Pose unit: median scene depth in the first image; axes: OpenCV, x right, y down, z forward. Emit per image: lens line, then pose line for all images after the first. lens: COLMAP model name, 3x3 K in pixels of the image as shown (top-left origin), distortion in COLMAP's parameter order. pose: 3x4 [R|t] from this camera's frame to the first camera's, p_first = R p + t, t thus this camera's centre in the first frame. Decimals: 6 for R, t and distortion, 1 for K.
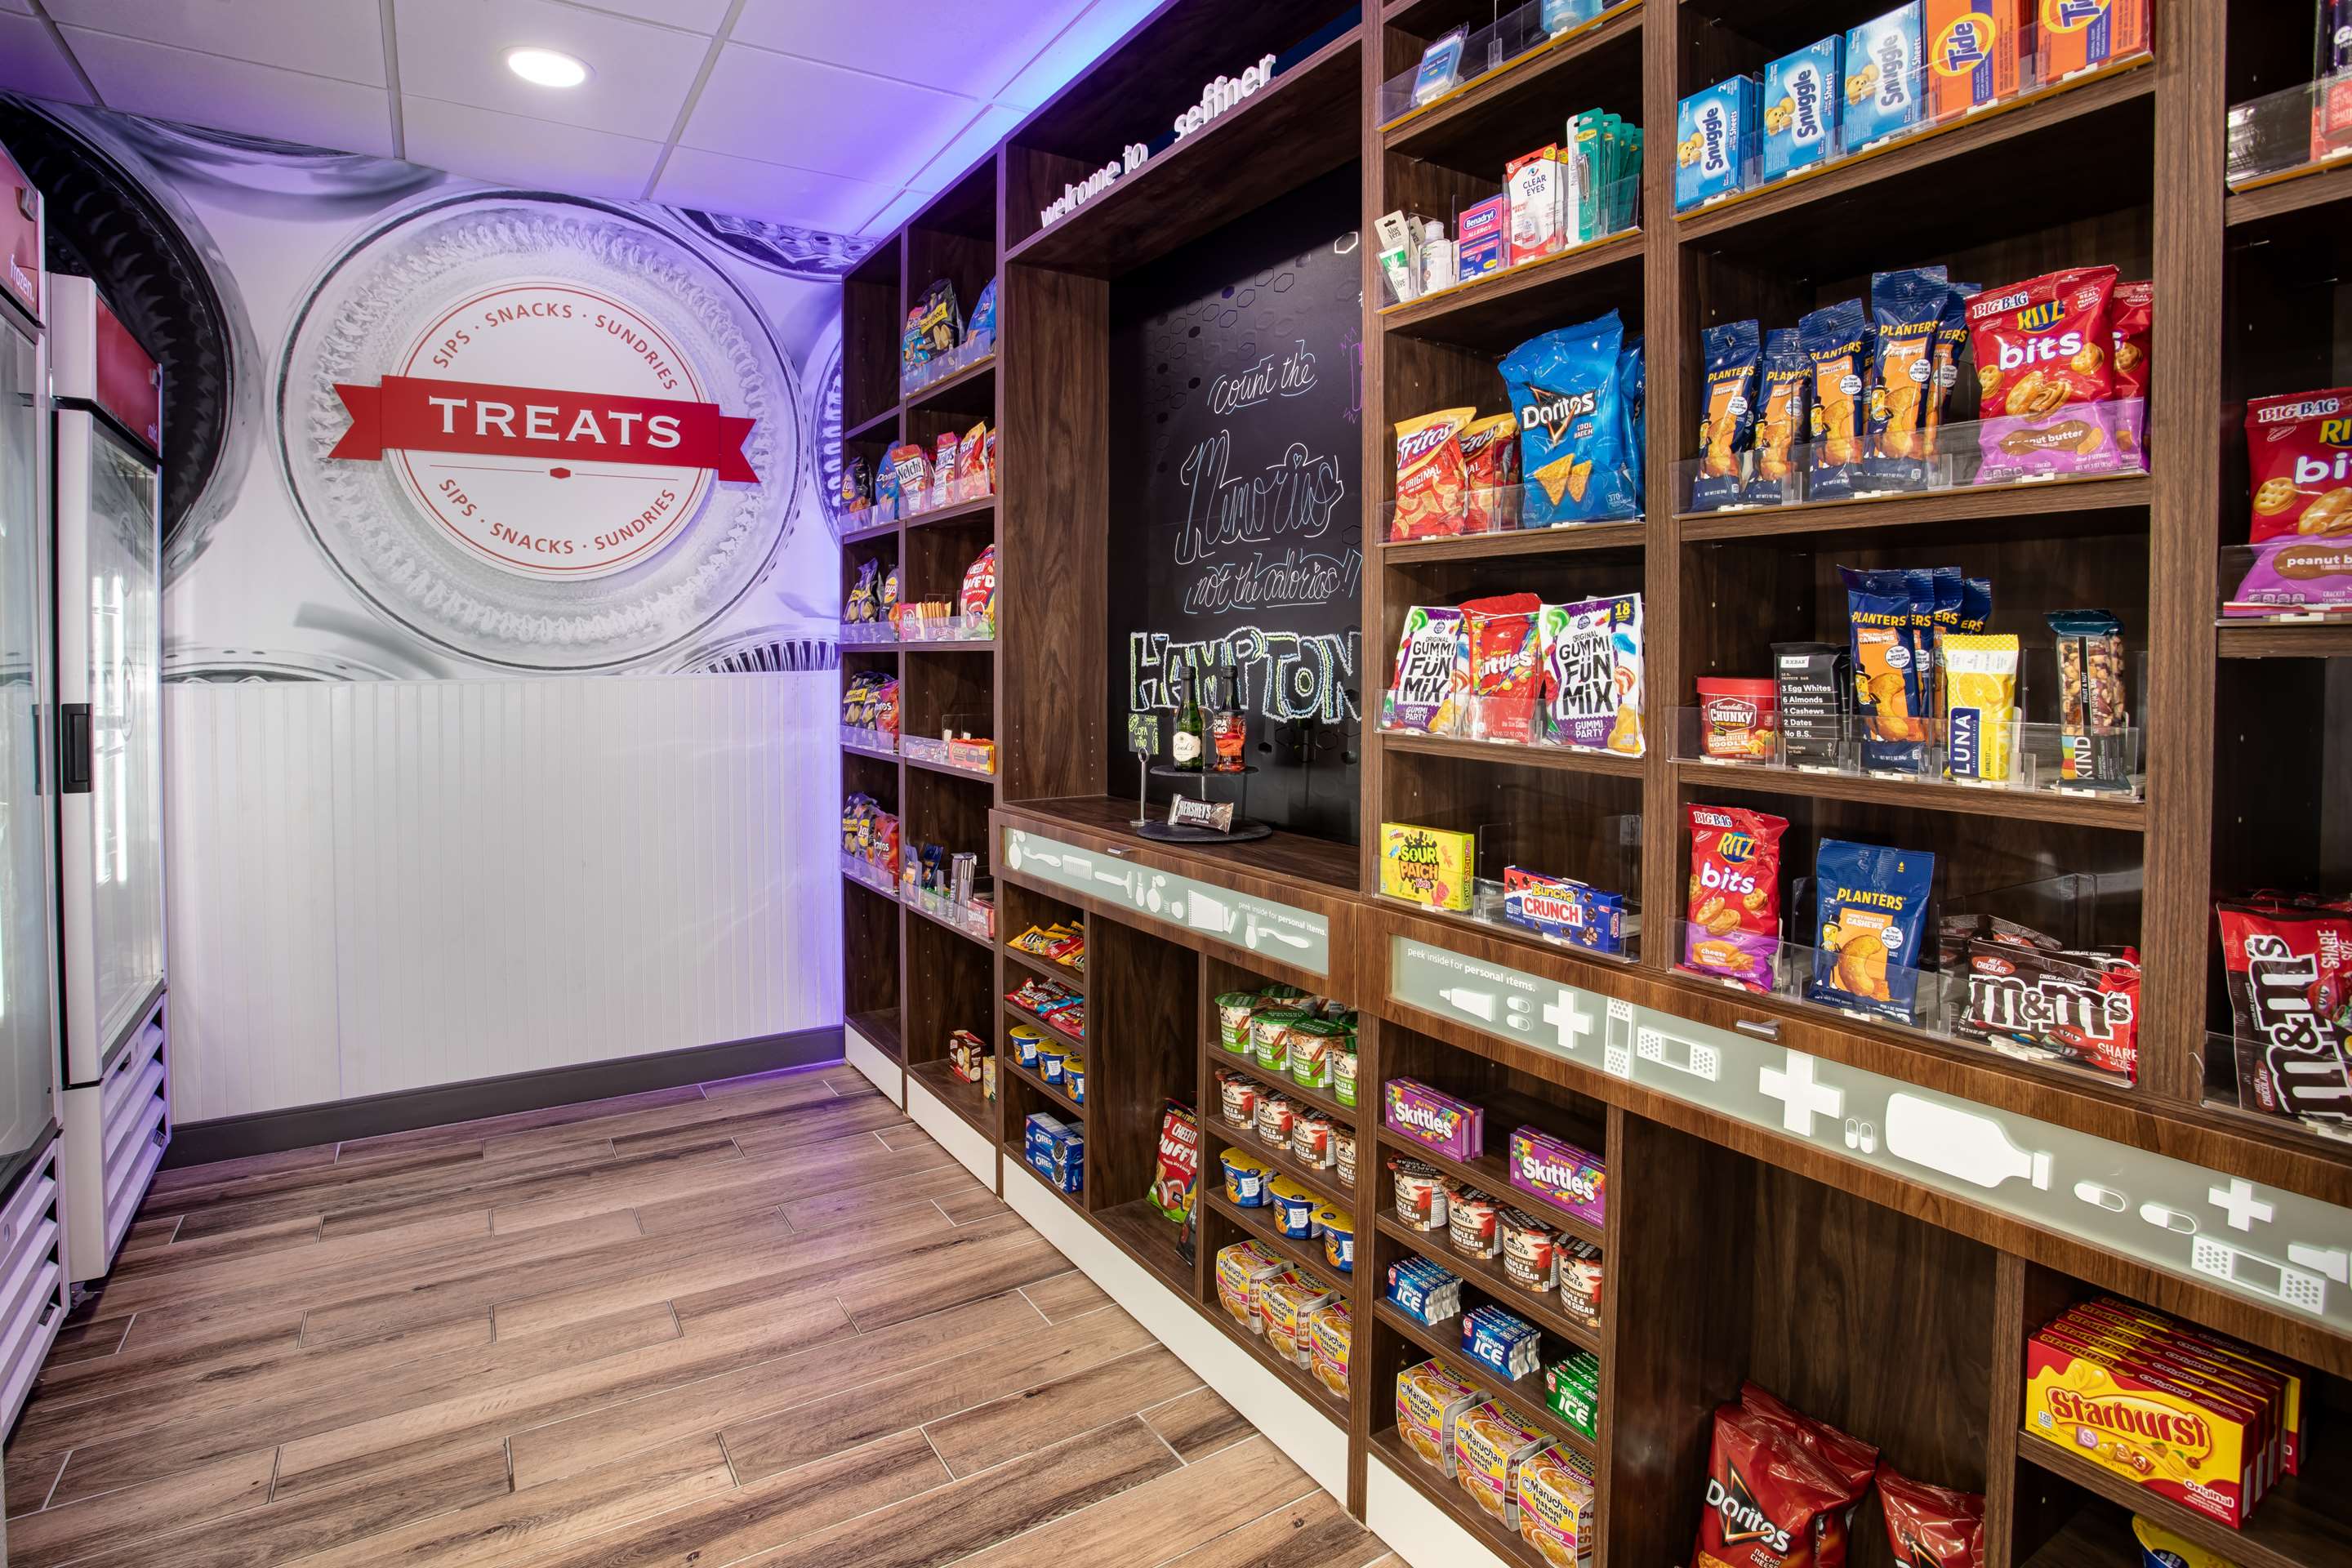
lens RADIAL K [[1183.4, 0, 1169.5], [0, 1183.4, 781.0], [0, 0, 1]] dist [-0.039143, 0.001192]
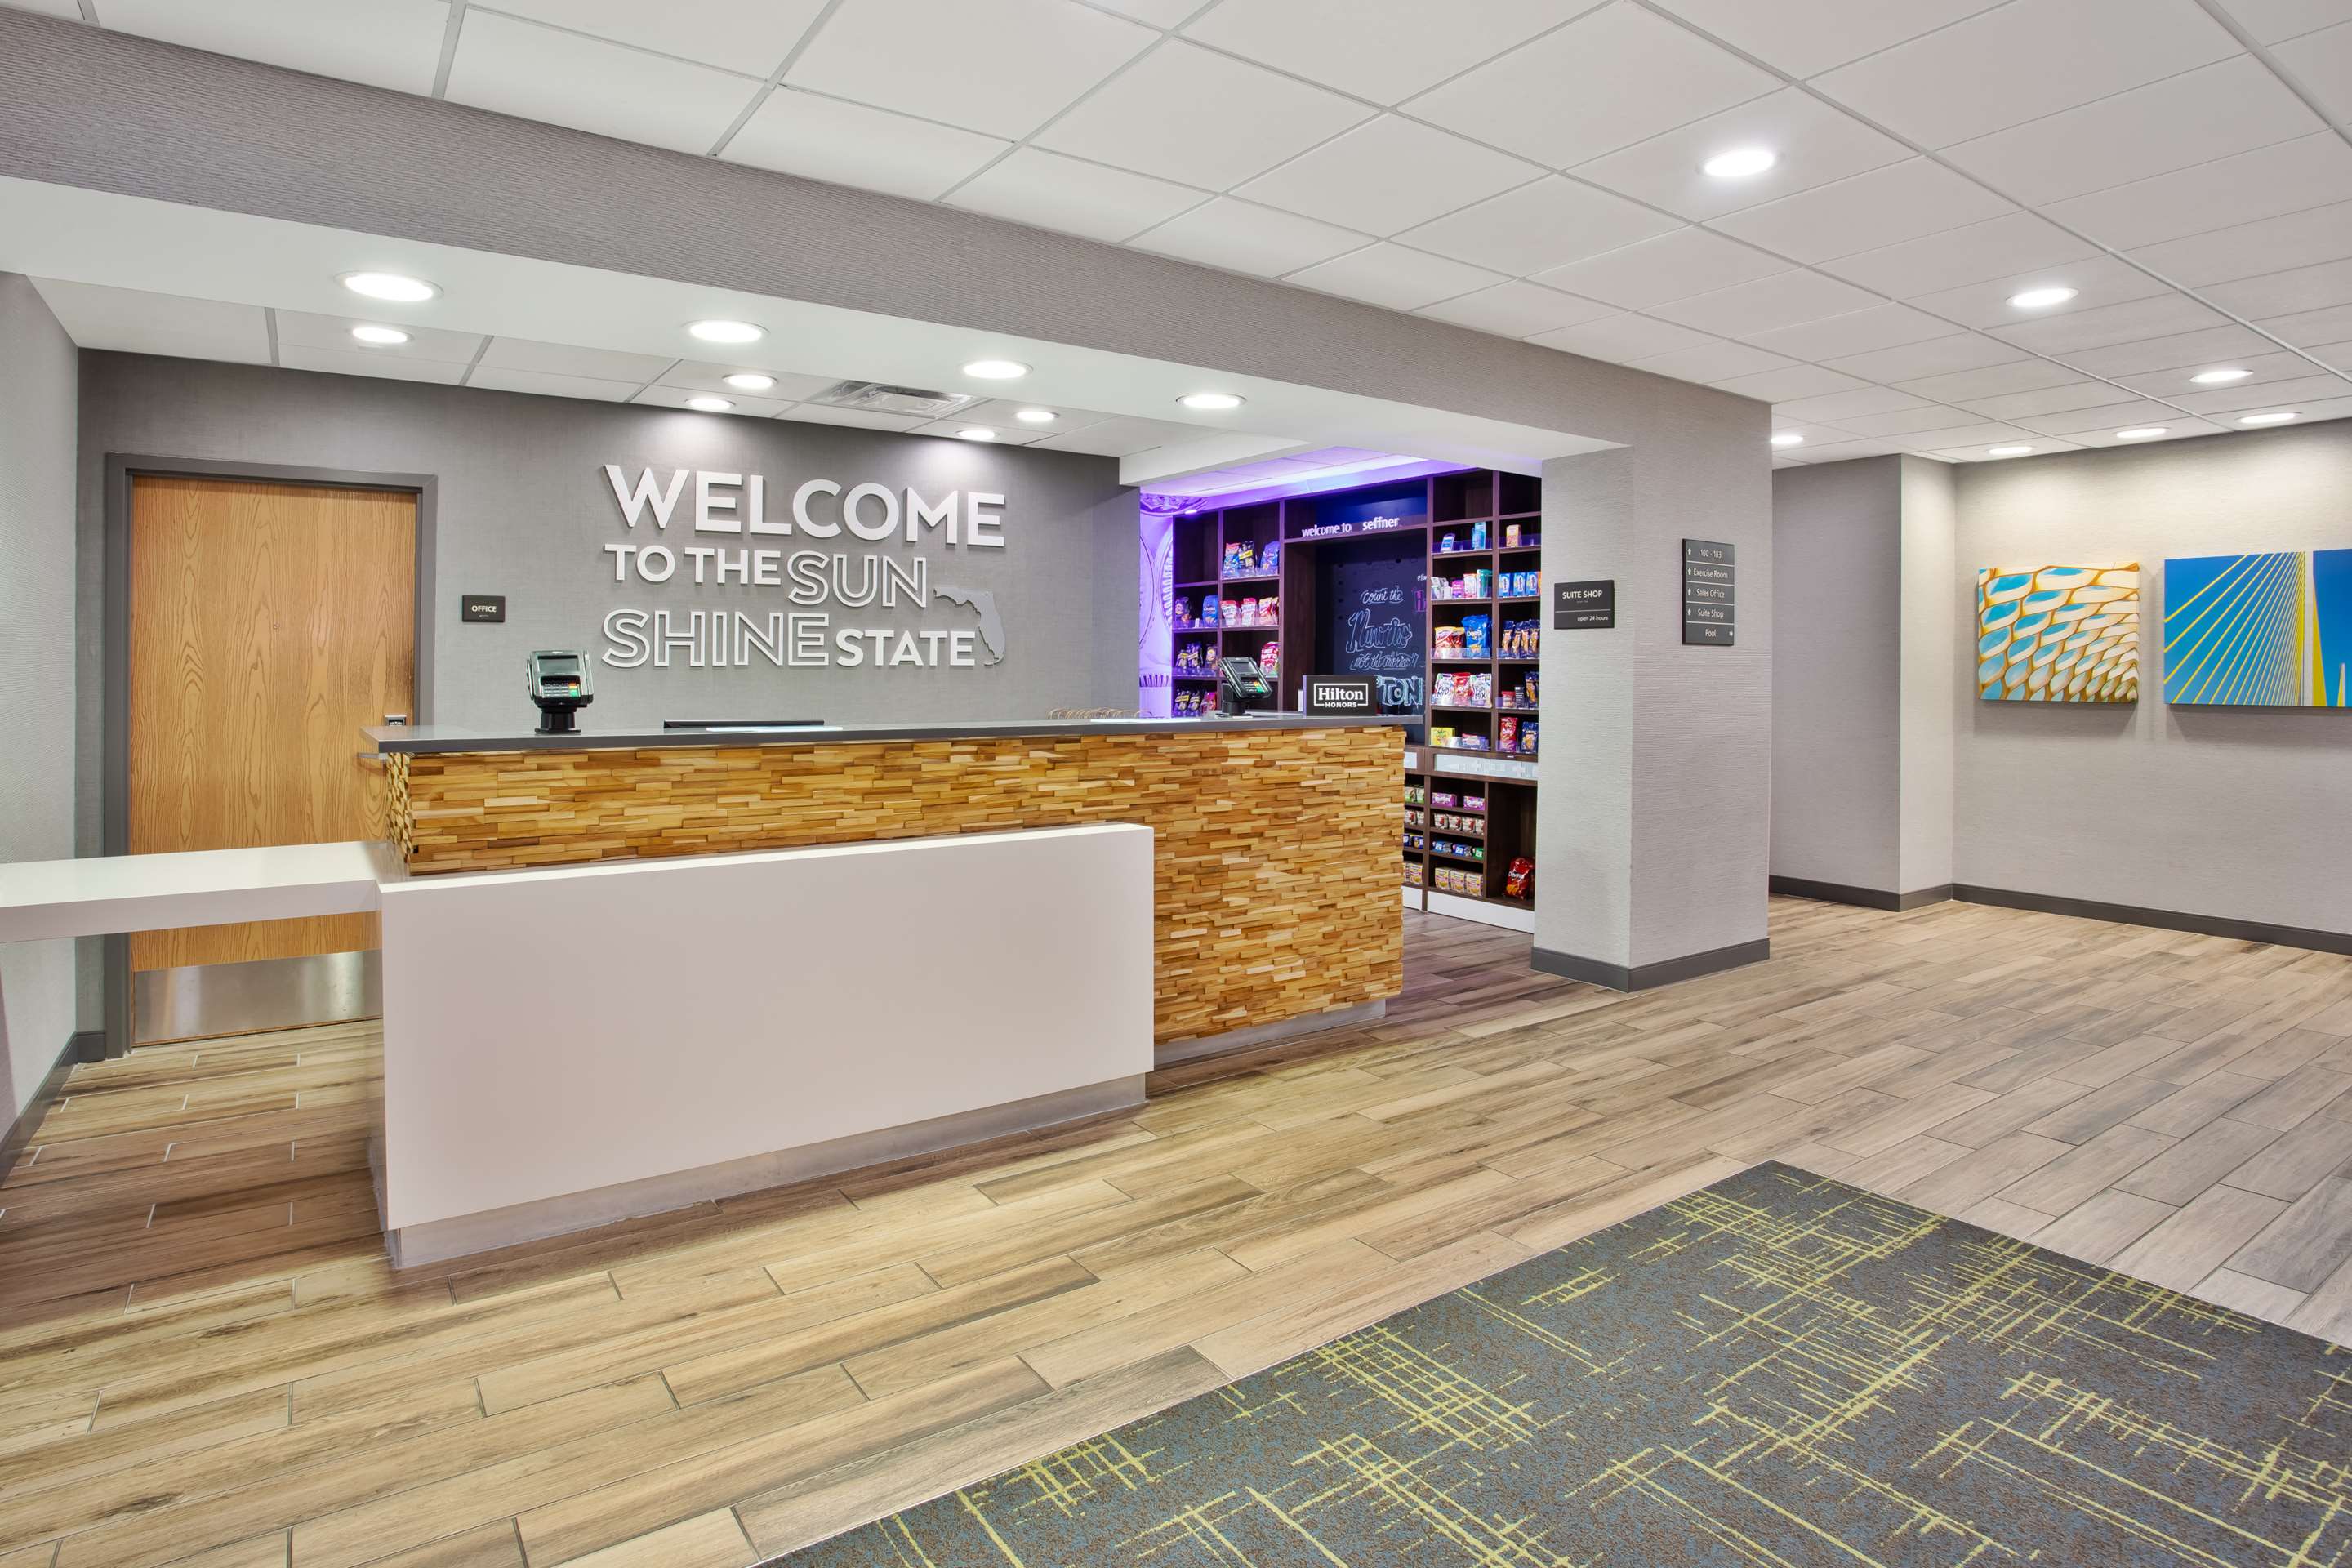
lens RADIAL K [[1183.4, 0, 1178.5], [0, 1183.4, 785.3], [0, 0, 1]] dist [-0.039143, 0.001192]
pose [[0.997982, 0.006606, 0.063156, -0.929776], [-0.005670, 0.999872, -0.014994, 0.298337], [-0.063247, 0.014605, 0.997891, -2.947982]]
